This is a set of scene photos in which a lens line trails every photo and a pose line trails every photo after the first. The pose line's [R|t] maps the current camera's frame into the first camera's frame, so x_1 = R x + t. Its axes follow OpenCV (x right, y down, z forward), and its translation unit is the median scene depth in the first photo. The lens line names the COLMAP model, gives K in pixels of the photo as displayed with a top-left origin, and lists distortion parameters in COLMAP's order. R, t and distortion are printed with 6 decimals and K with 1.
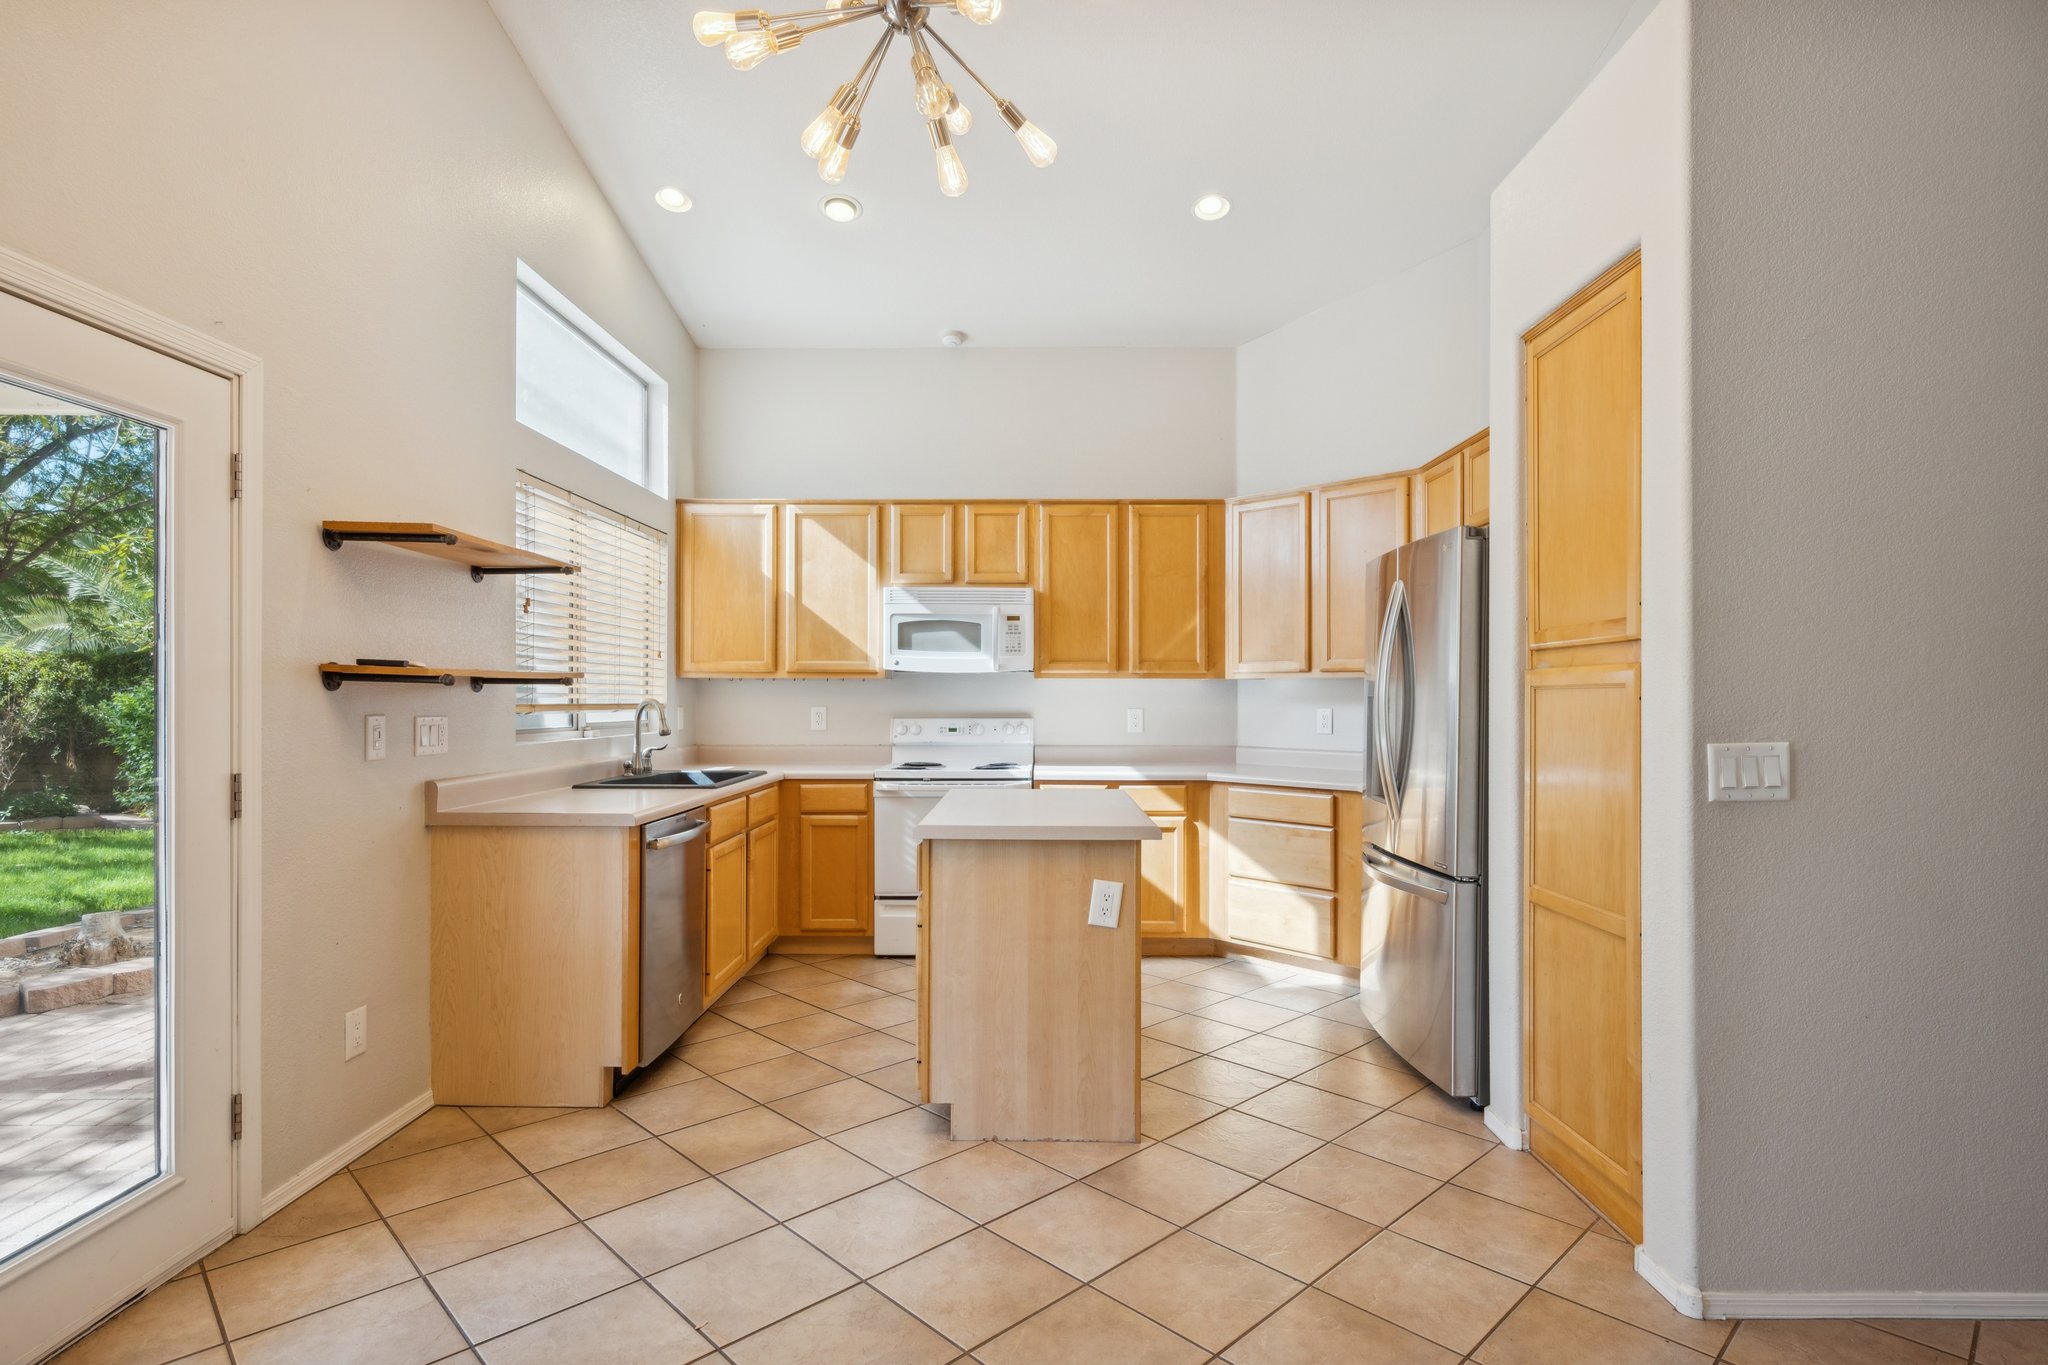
lens RADIAL K [[1039.3, 0, 1029.1], [0, 1039.3, 685.3], [0, 0, 1]] dist [-0.004564, 0.001110]
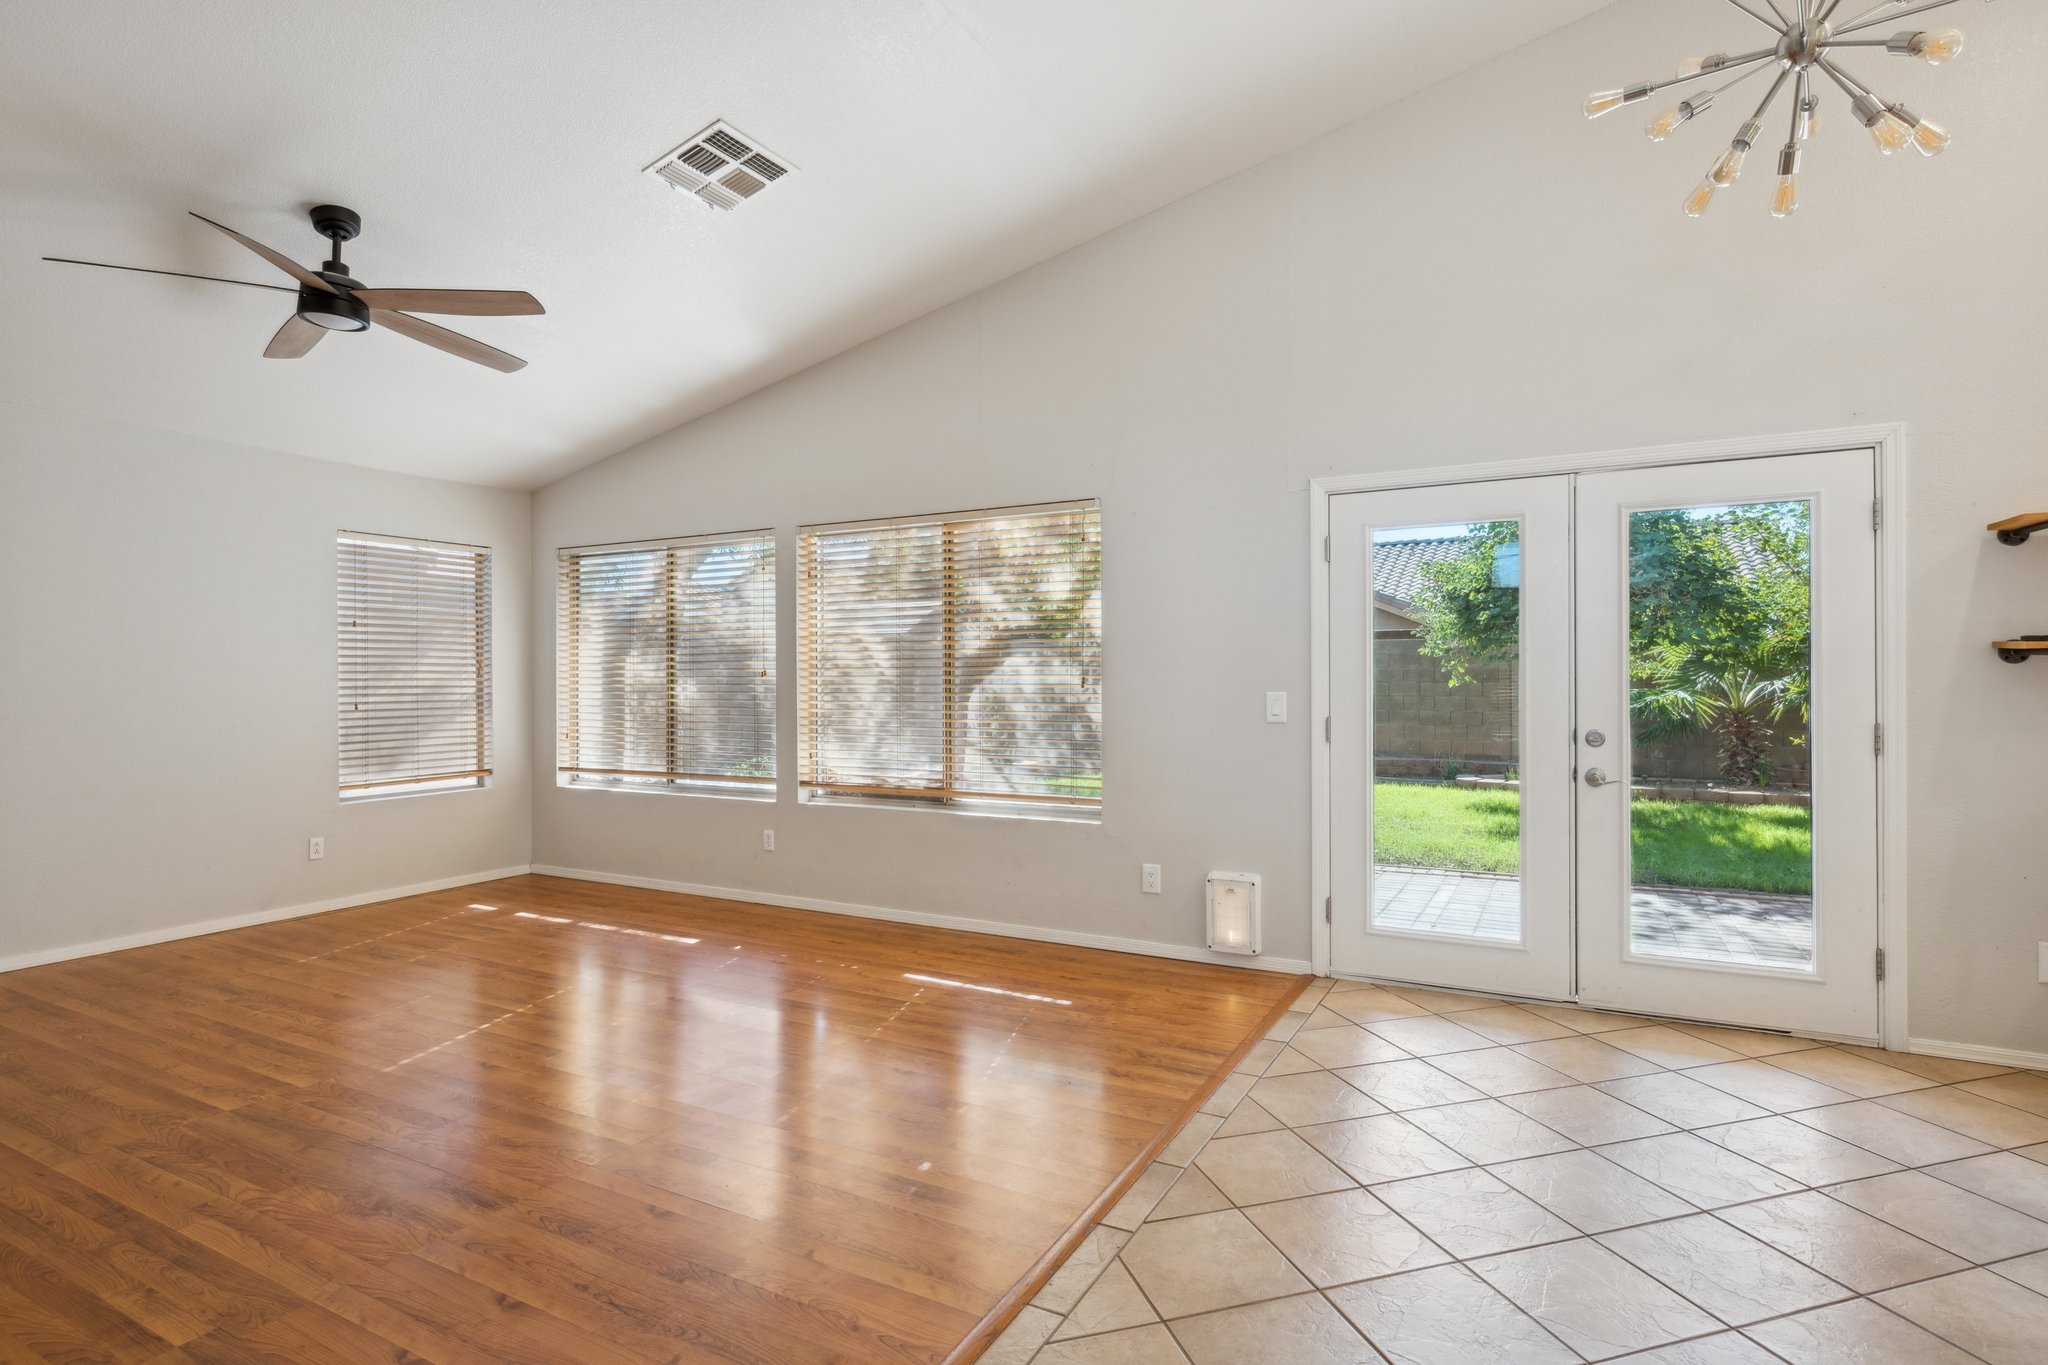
lens RADIAL K [[1039.3, 0, 1034.0], [0, 1039.3, 683.1], [0, 0, 1]] dist [-0.004564, 0.001110]
pose [[-0.466330, -0.002074, -0.884608, 0.500799], [0.010462, 0.999914, -0.007860, 0.013815], [0.884549, -0.012921, -0.466269, 0.308695]]
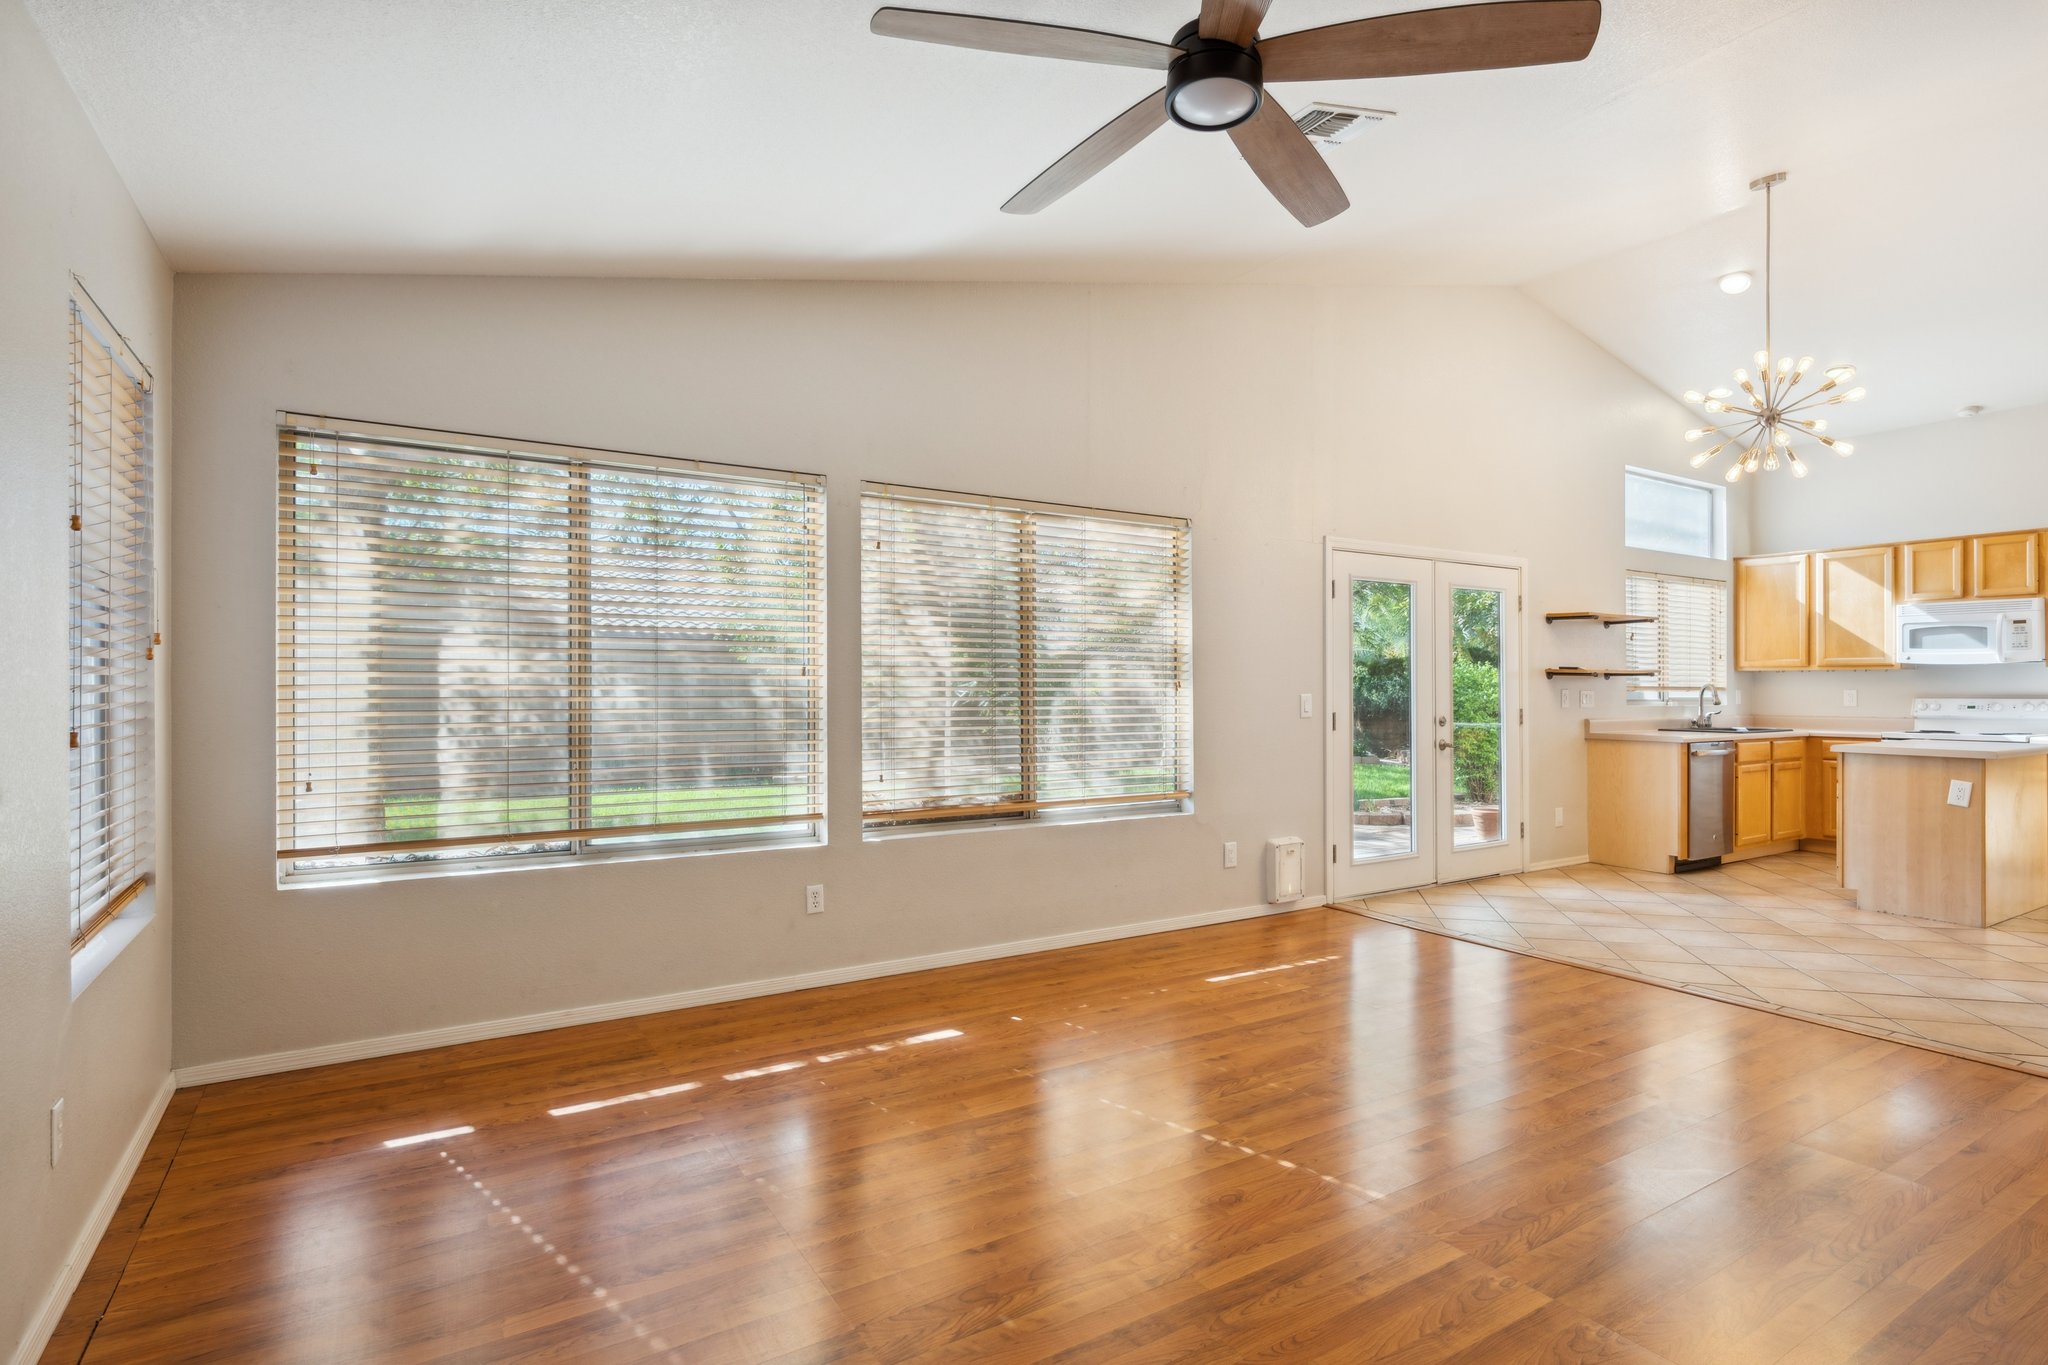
lens RADIAL K [[1039.3, 0, 1021.5], [0, 1039.3, 683.5], [0, 0, 1]] dist [-0.004564, 0.001110]
pose [[0.542030, -0.004984, -0.840344, 0.421121], [0.008961, 0.999960, -0.000151, 0.002378], [0.840311, -0.007449, 0.542053, -0.808947]]
